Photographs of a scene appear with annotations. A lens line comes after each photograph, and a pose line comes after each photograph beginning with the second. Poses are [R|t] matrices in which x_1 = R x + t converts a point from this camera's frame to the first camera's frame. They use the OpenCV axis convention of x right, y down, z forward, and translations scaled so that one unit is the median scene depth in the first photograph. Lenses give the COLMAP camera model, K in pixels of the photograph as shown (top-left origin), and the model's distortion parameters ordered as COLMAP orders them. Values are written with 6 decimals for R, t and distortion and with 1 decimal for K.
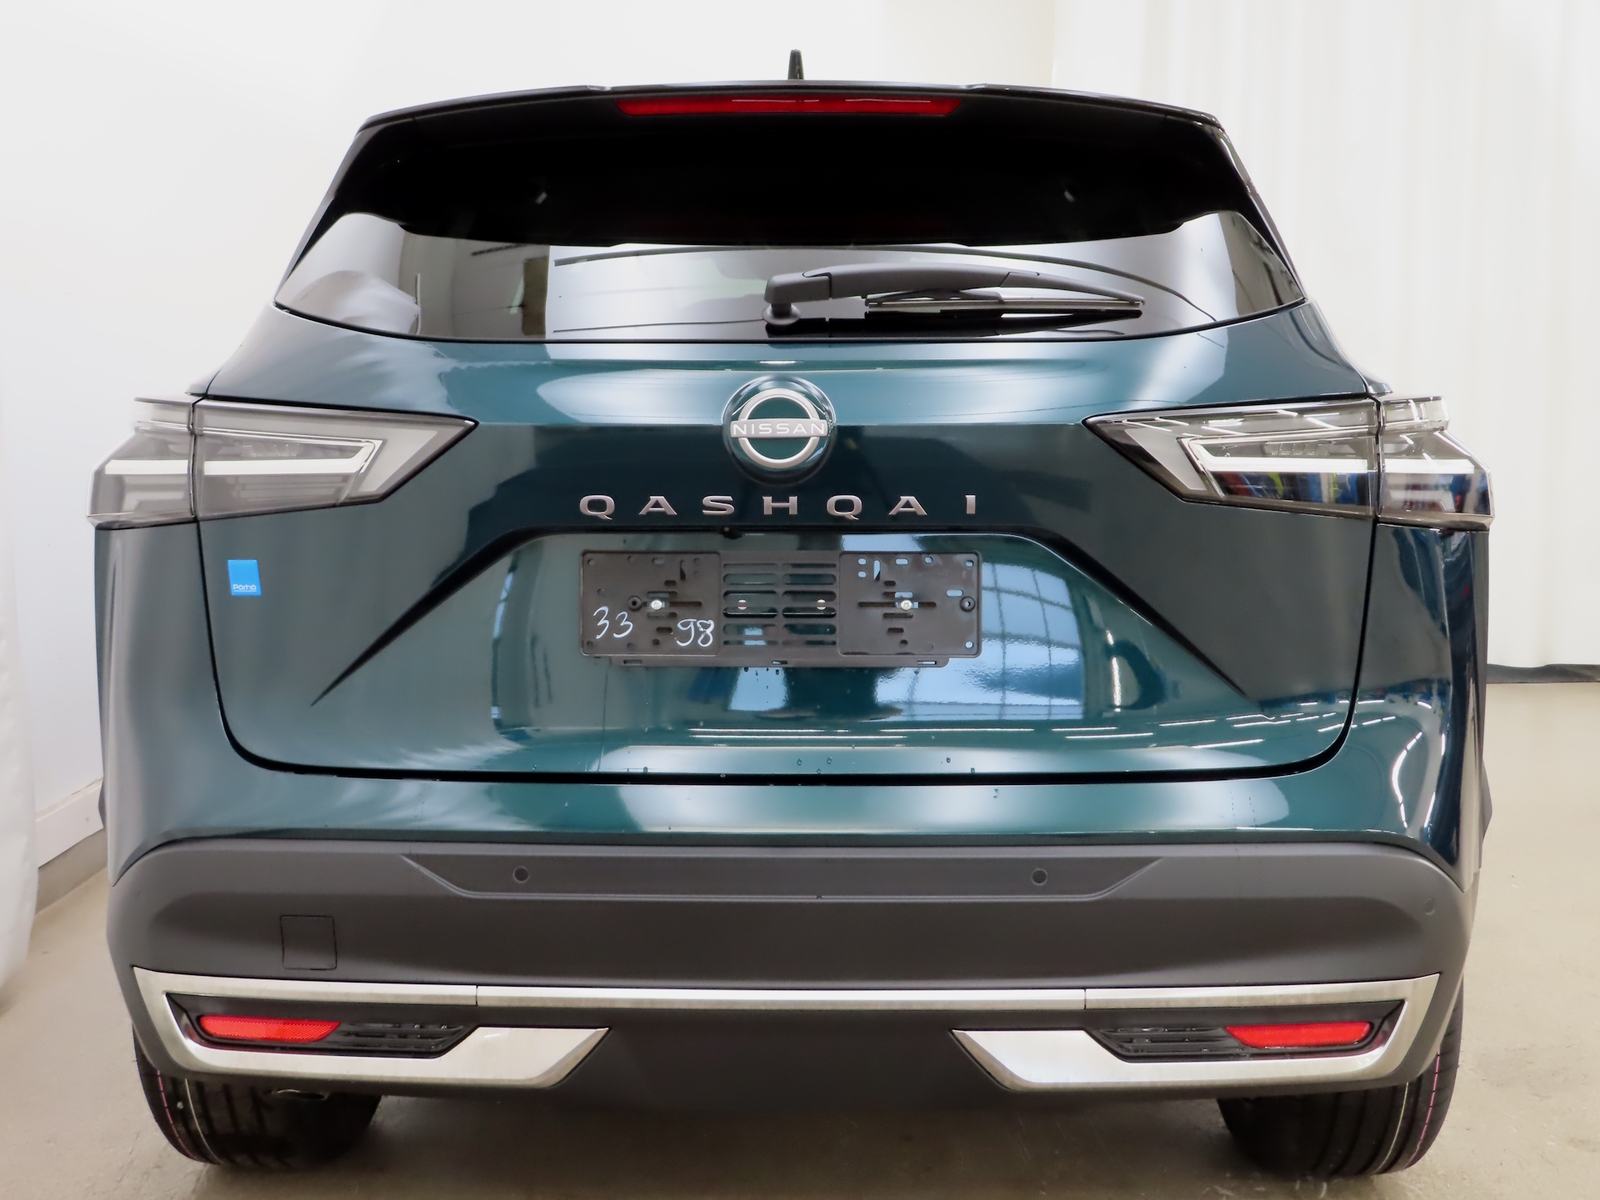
lens RADIAL K [[1702.3, 0, 798.4], [0, 1702.3, 599.2], [0, 0, 1]] dist [0.002108, 0.000000]
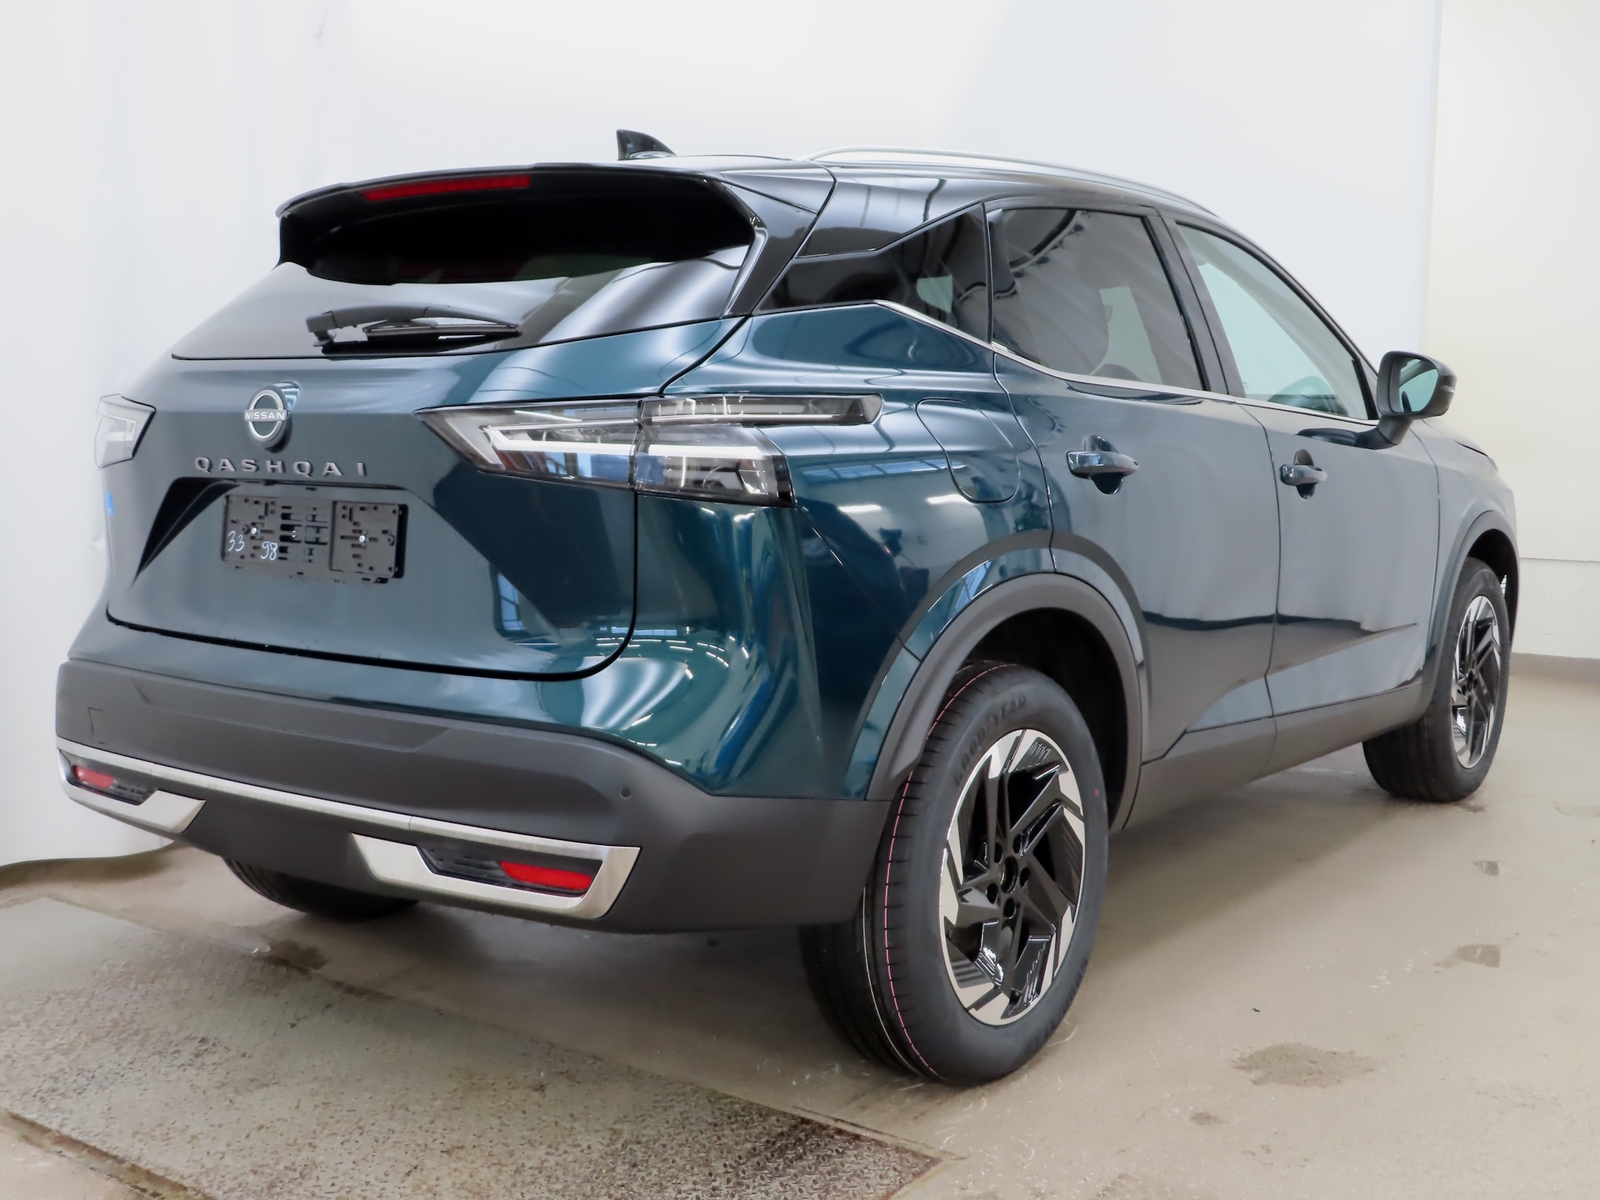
lens RADIAL K [[1702.3, 0, 800.0], [0, 1702.3, 600.7], [0, 0, 1]] dist [0.002108, 0.000000]
pose [[0.834986, 0.069524, -0.545862, 1.161882], [-0.068869, 0.997390, 0.021686, -0.001165], [0.545945, 0.019485, 0.837595, -0.008163]]
